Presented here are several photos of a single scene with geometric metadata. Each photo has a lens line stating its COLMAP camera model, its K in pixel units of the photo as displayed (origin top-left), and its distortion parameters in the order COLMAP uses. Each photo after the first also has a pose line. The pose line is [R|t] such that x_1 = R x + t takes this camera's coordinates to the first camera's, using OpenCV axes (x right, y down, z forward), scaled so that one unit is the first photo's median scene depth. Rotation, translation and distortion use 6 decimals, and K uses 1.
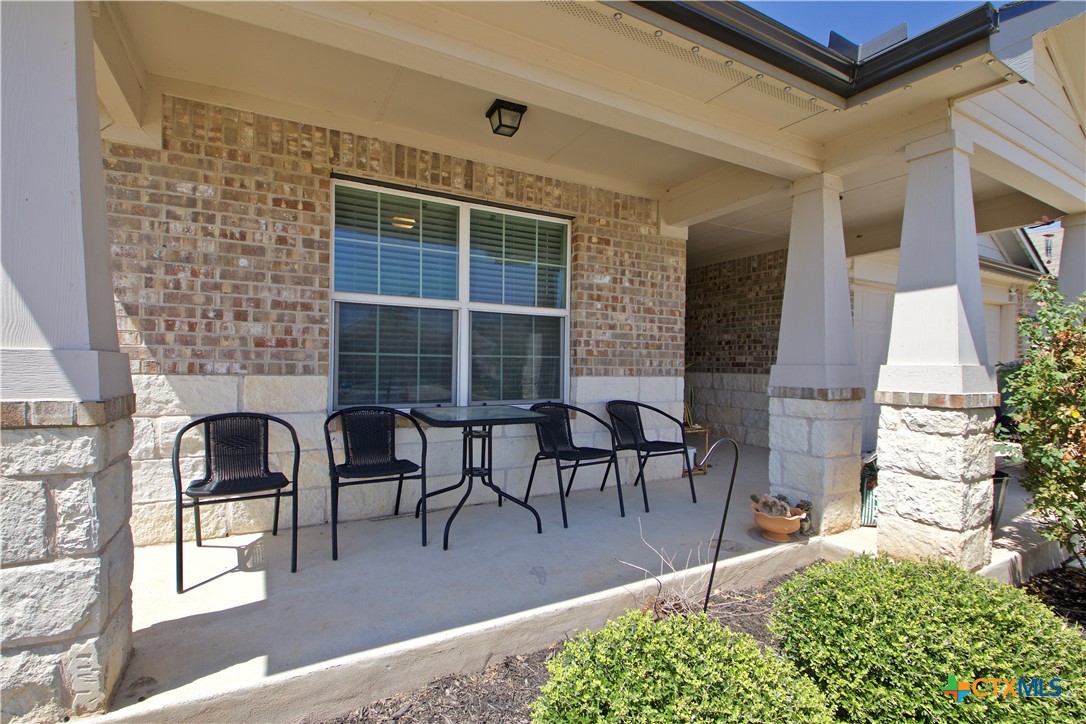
lens RADIAL K [[506.0, 0, 538.1], [0, 506.0, 358.9], [0, 0, 1]] dist [-0.014069, -0.006798]
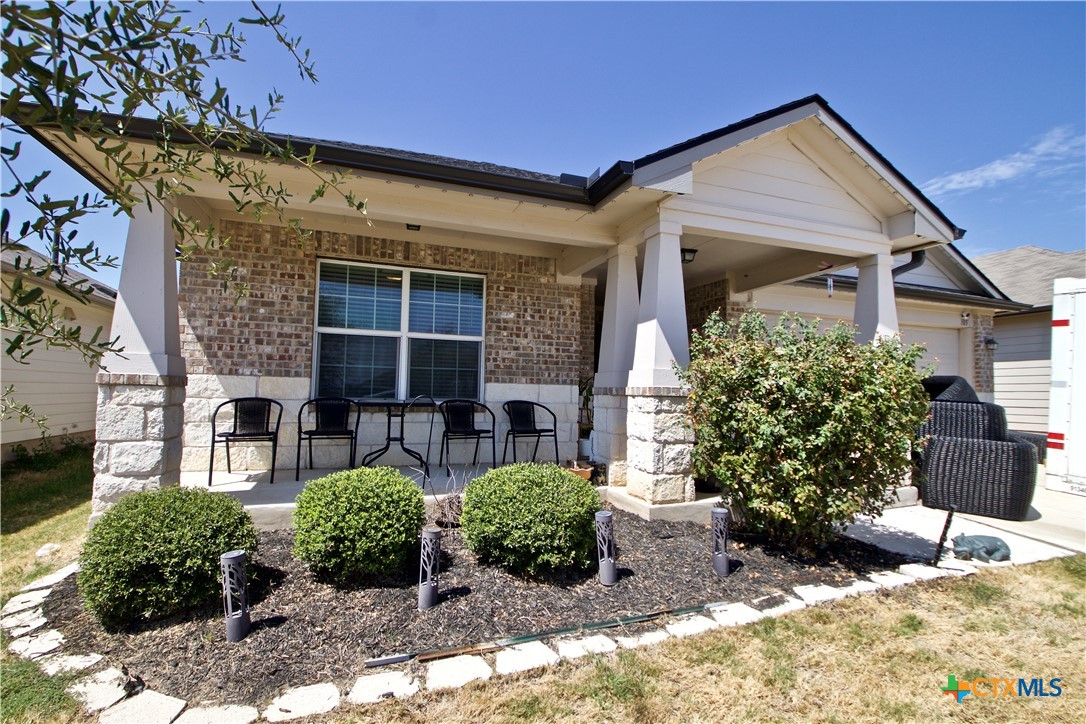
lens RADIAL K [[506.0, 0, 549.8], [0, 506.0, 356.6], [0, 0, 1]] dist [-0.014069, -0.006798]
pose [[0.989790, -0.002331, -0.142514, 0.599104], [-0.006129, 0.998245, -0.058894, 0.057031], [0.142401, 0.059167, 0.988039, -0.523829]]
